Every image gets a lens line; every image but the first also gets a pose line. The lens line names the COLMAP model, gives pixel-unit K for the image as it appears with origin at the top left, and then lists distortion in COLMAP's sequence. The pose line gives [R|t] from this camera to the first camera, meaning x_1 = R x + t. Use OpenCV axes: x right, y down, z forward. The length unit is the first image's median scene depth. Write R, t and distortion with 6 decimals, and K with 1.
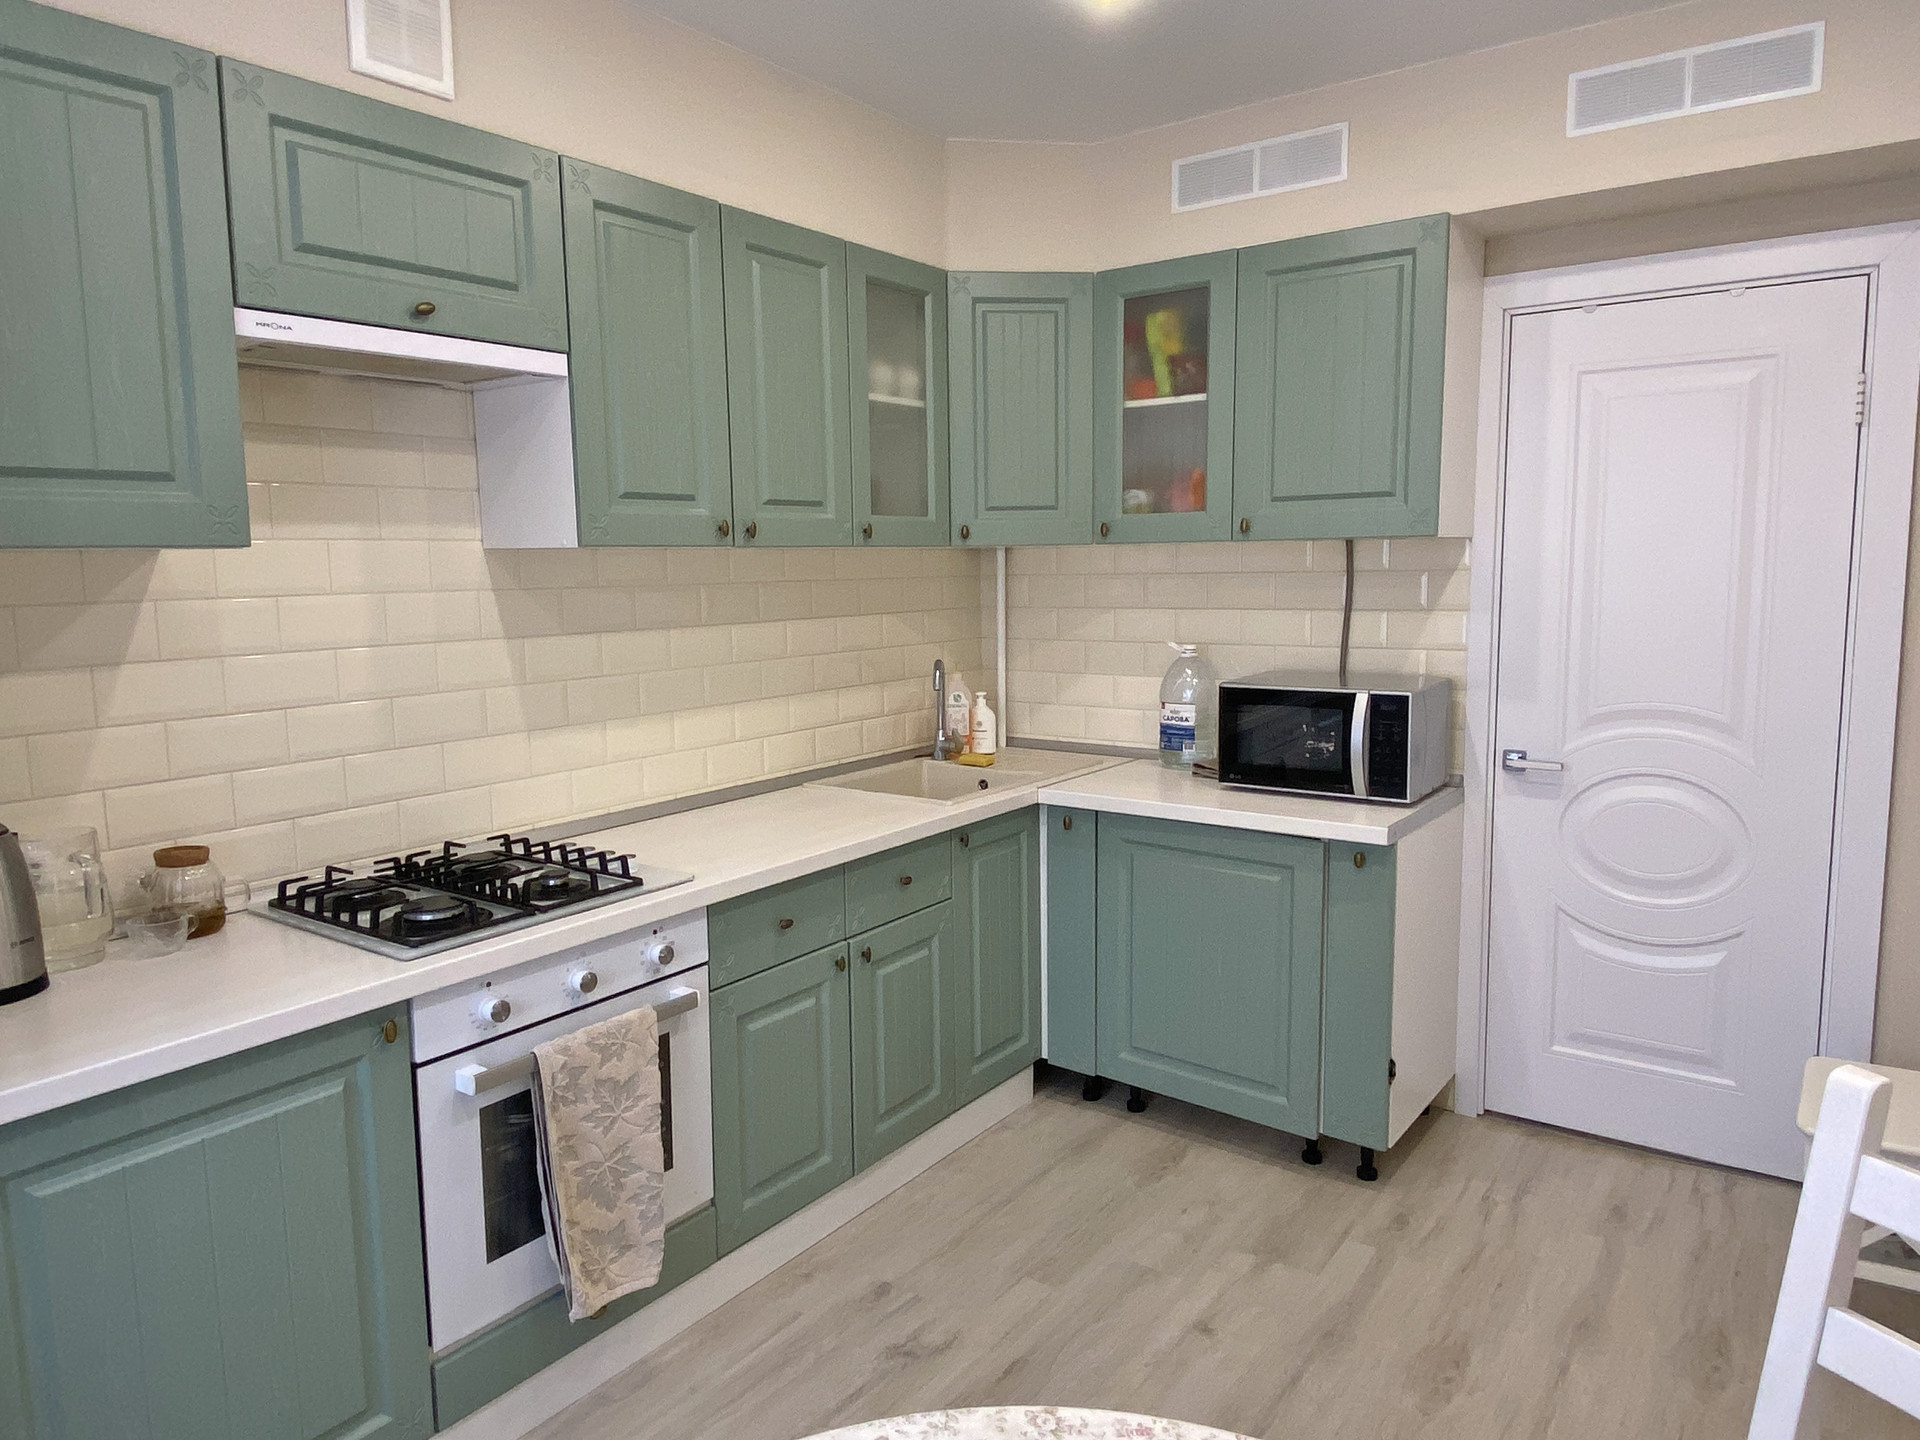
lens RADIAL K [[1219.8, 0, 957.2], [0, 1219.8, 703.8], [0, 0, 1]] dist [0.033813, -0.087507]
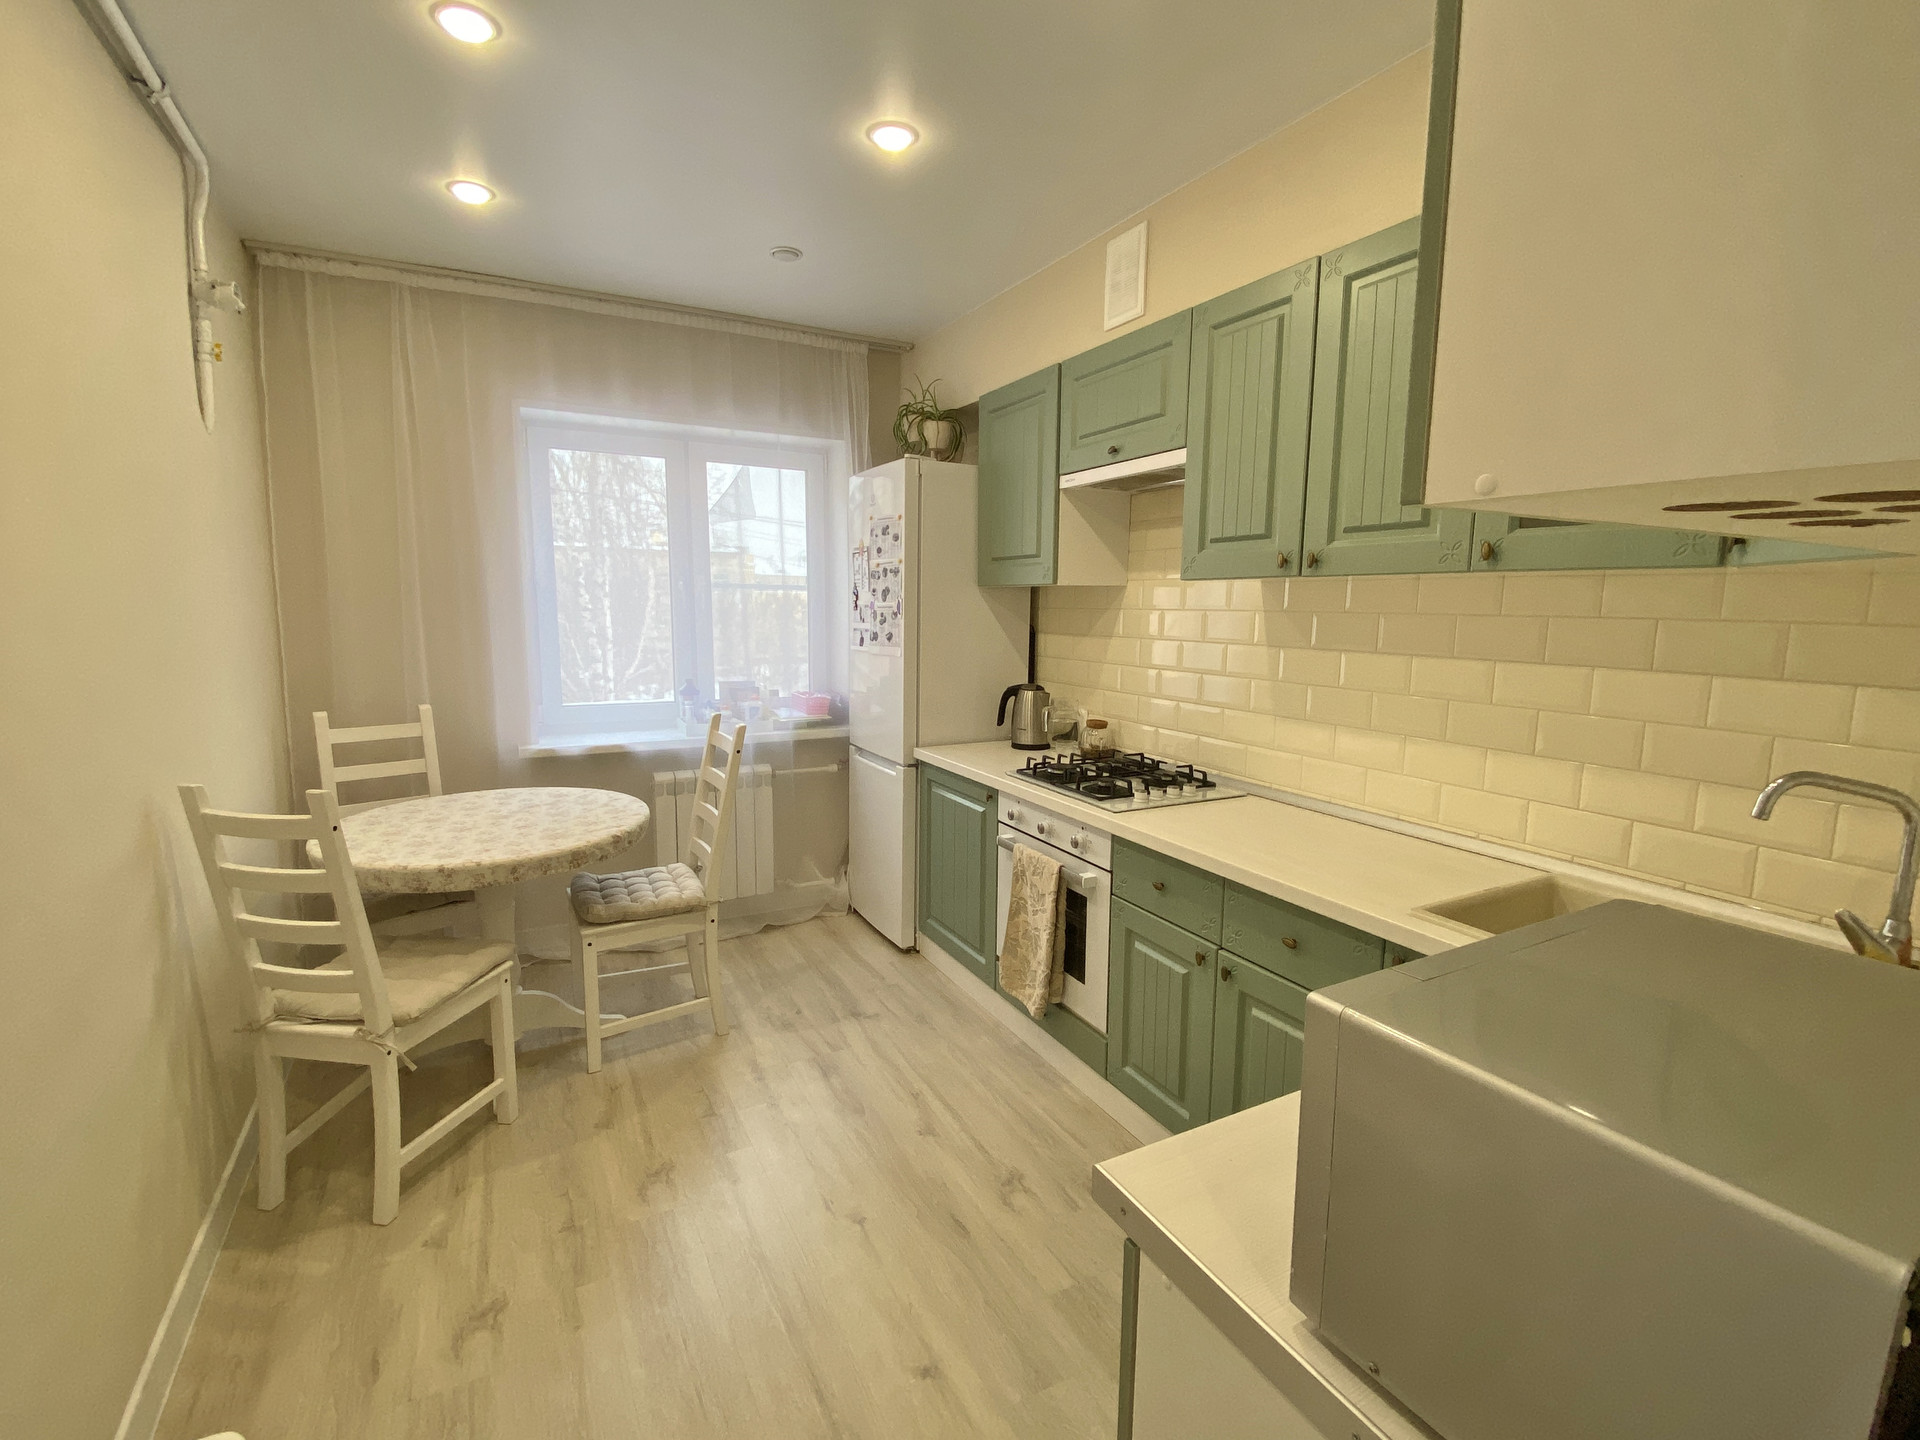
lens RADIAL K [[851.6, 0, 960.0], [0, 851.6, 720.0], [0, 0, 1]] dist [0.003099, 0.000089]
pose [[-0.436924, 0.132943, -0.889620, 0.545543], [-0.108319, 0.974044, 0.198758, -0.104142], [0.892953, 0.183205, -0.411183, 0.906838]]
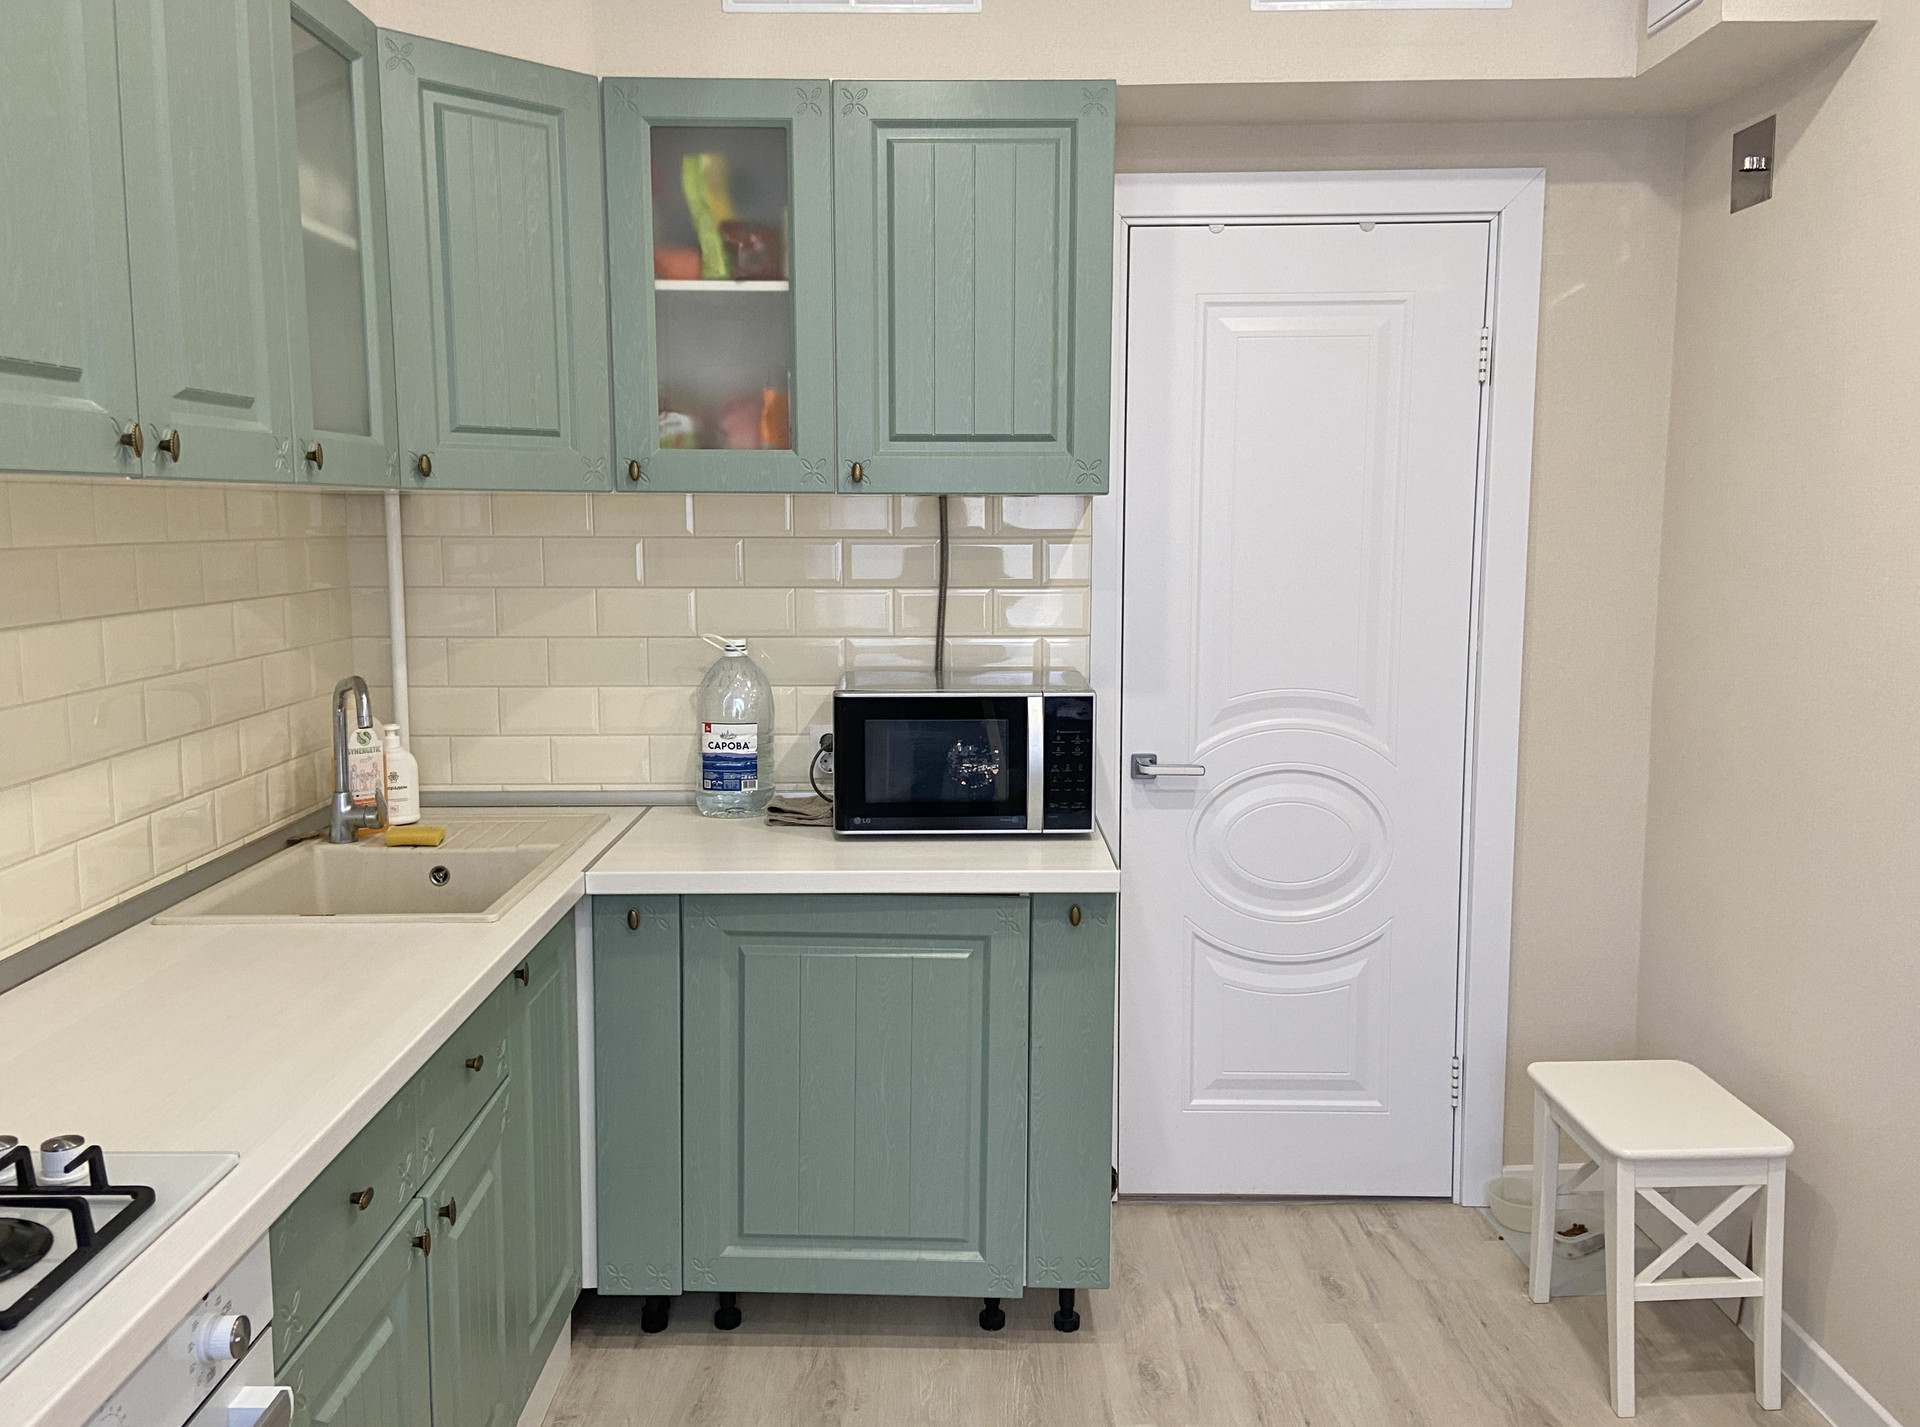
lens RADIAL K [[1507.9, 0, 961.3], [0, 1507.9, 689.0], [0, 0, 1]] dist [0.075414, -0.073961]
pose [[0.800590, -0.052704, 0.596890, -0.251447], [0.055315, 0.998371, 0.013960, -0.027175], [-0.596654, 0.021841, 0.802201, 0.249238]]
